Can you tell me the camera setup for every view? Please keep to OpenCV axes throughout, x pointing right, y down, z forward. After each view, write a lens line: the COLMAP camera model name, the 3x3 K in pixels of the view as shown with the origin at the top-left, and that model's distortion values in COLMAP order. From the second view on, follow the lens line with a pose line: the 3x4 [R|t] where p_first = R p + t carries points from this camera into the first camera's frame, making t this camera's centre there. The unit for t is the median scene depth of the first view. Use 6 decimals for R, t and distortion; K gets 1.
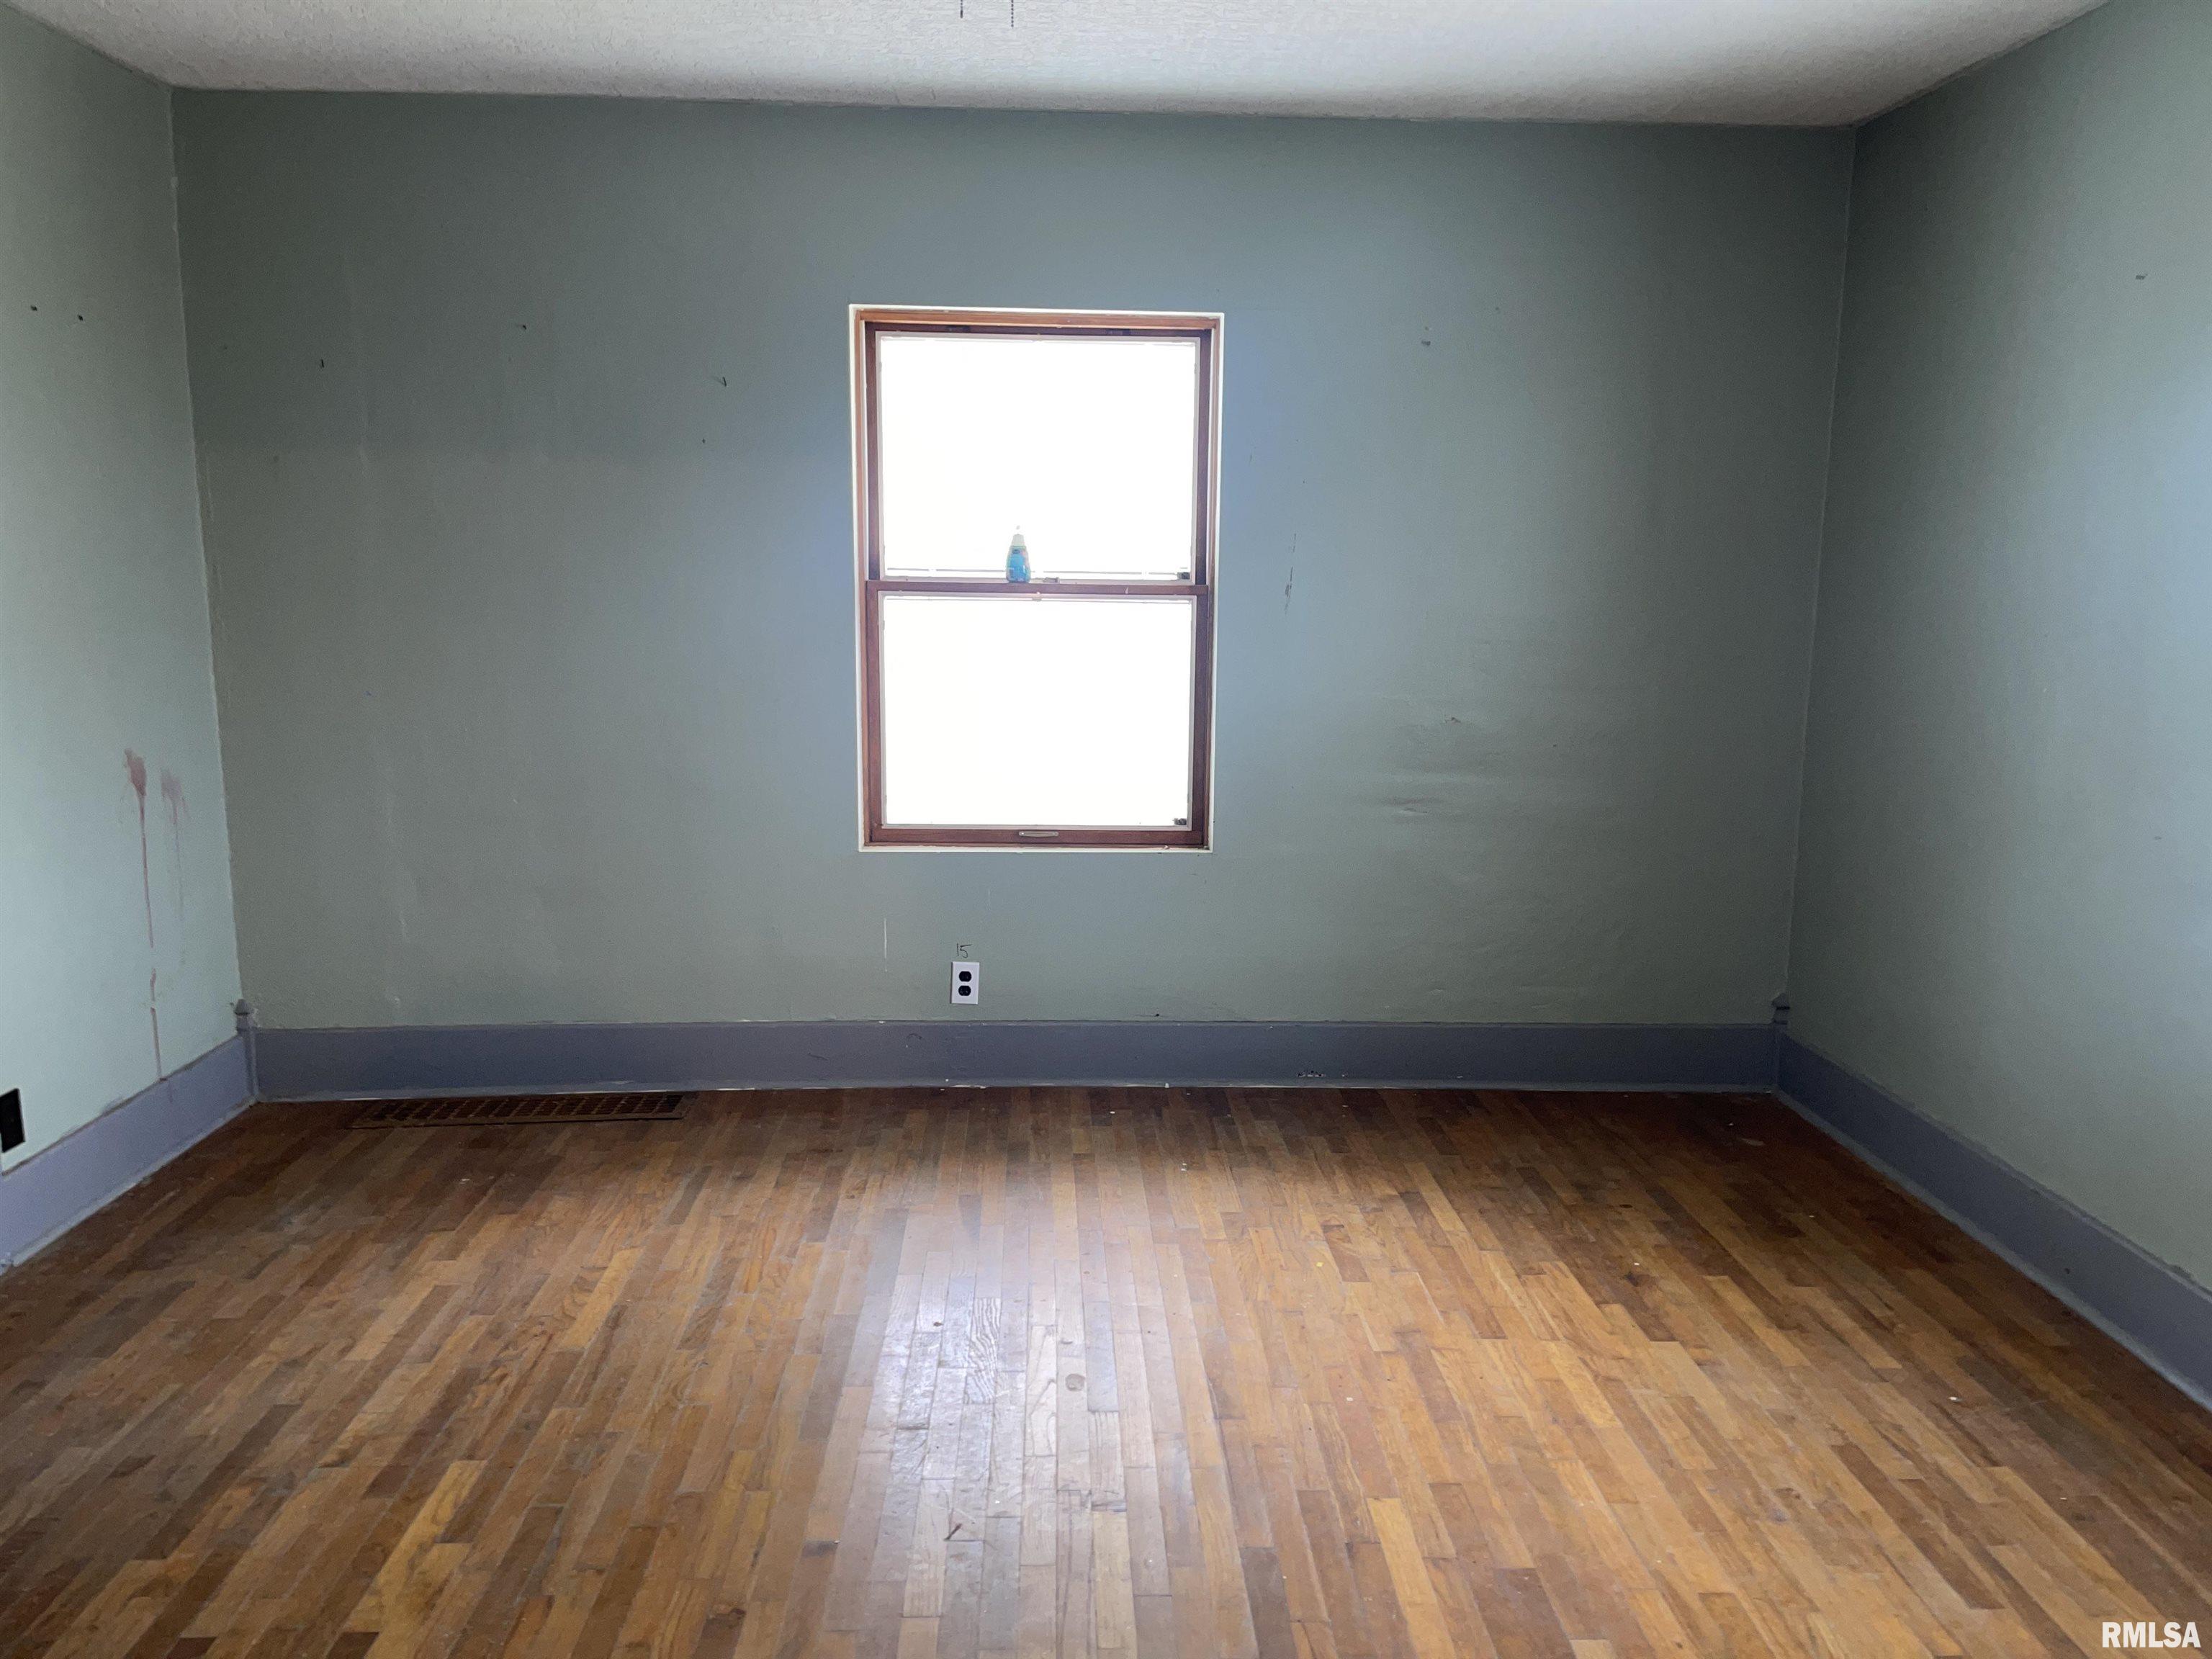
lens RADIAL K [[1631.9, 0, 1121.5], [0, 1631.9, 832.9], [0, 0, 1]] dist [0.093141, -0.157168]
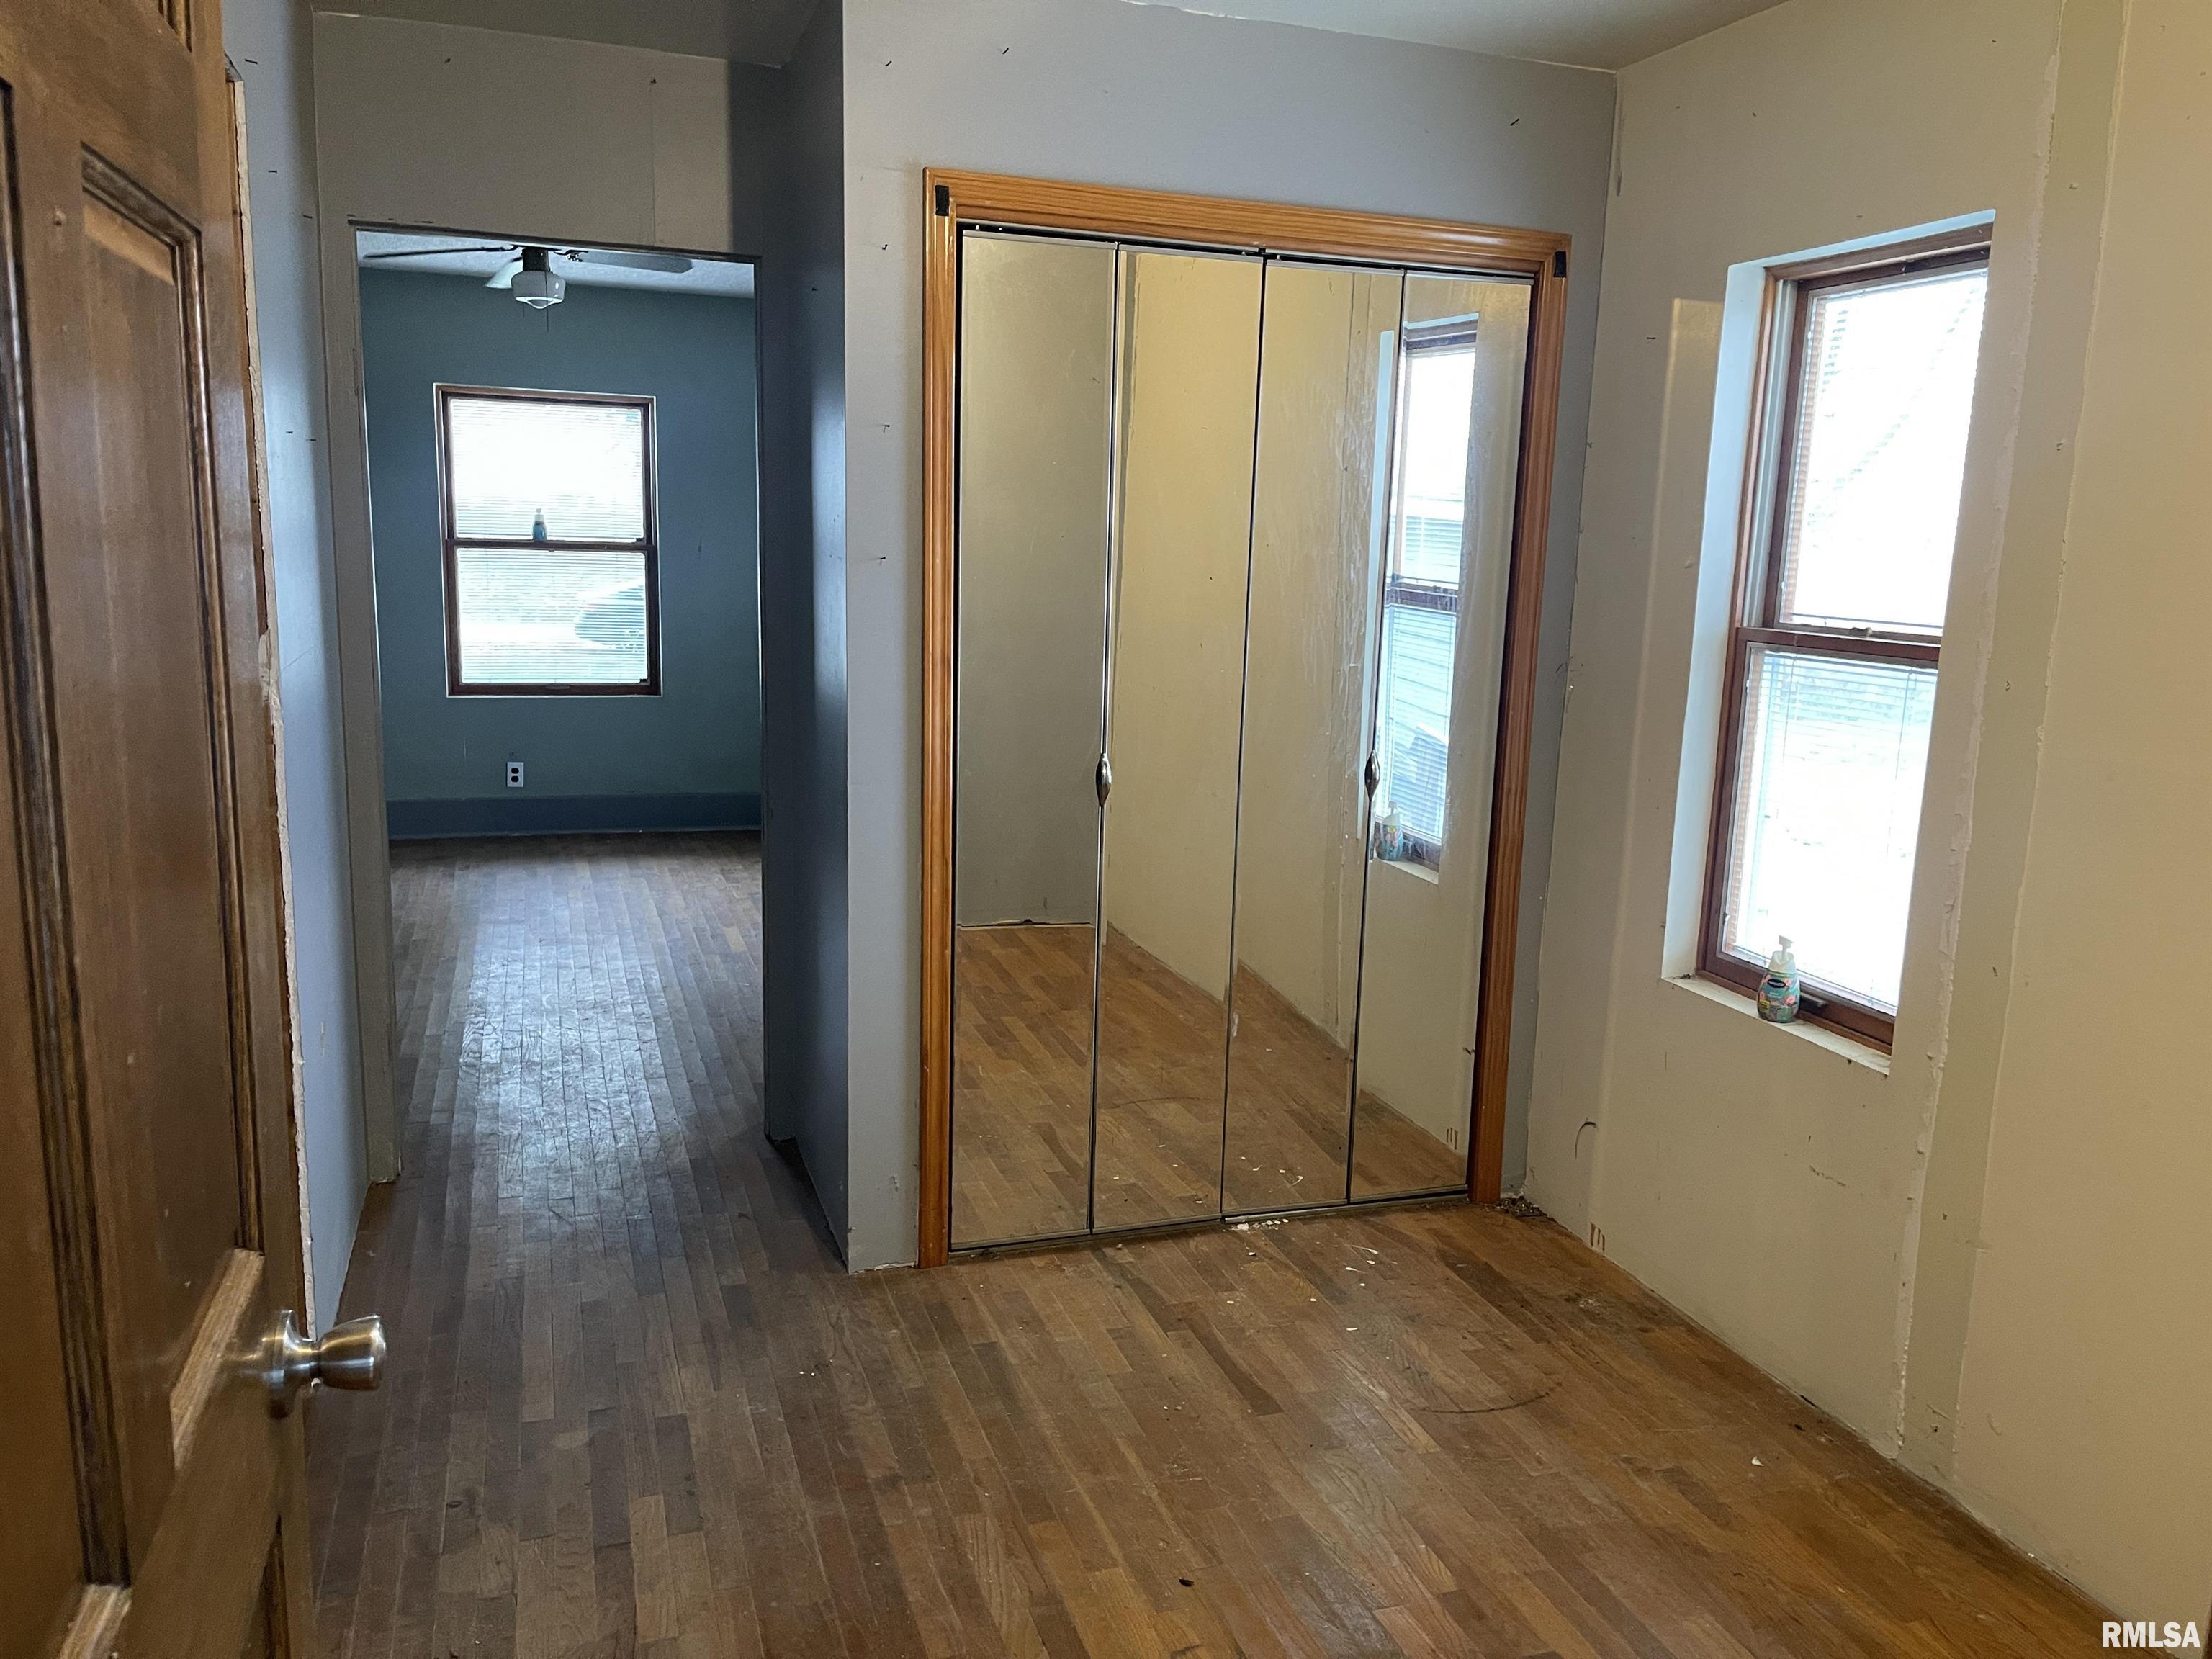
lens RADIAL K [[1631.9, 0, 1121.5], [0, 1631.9, 832.9], [0, 0, 1]] dist [0.093141, -0.157168]
pose [[0.955195, -0.034007, 0.294017, 0.002115], [0.027013, 0.999248, 0.027816, 0.125549], [-0.294742, -0.018627, 0.955395, -0.874149]]
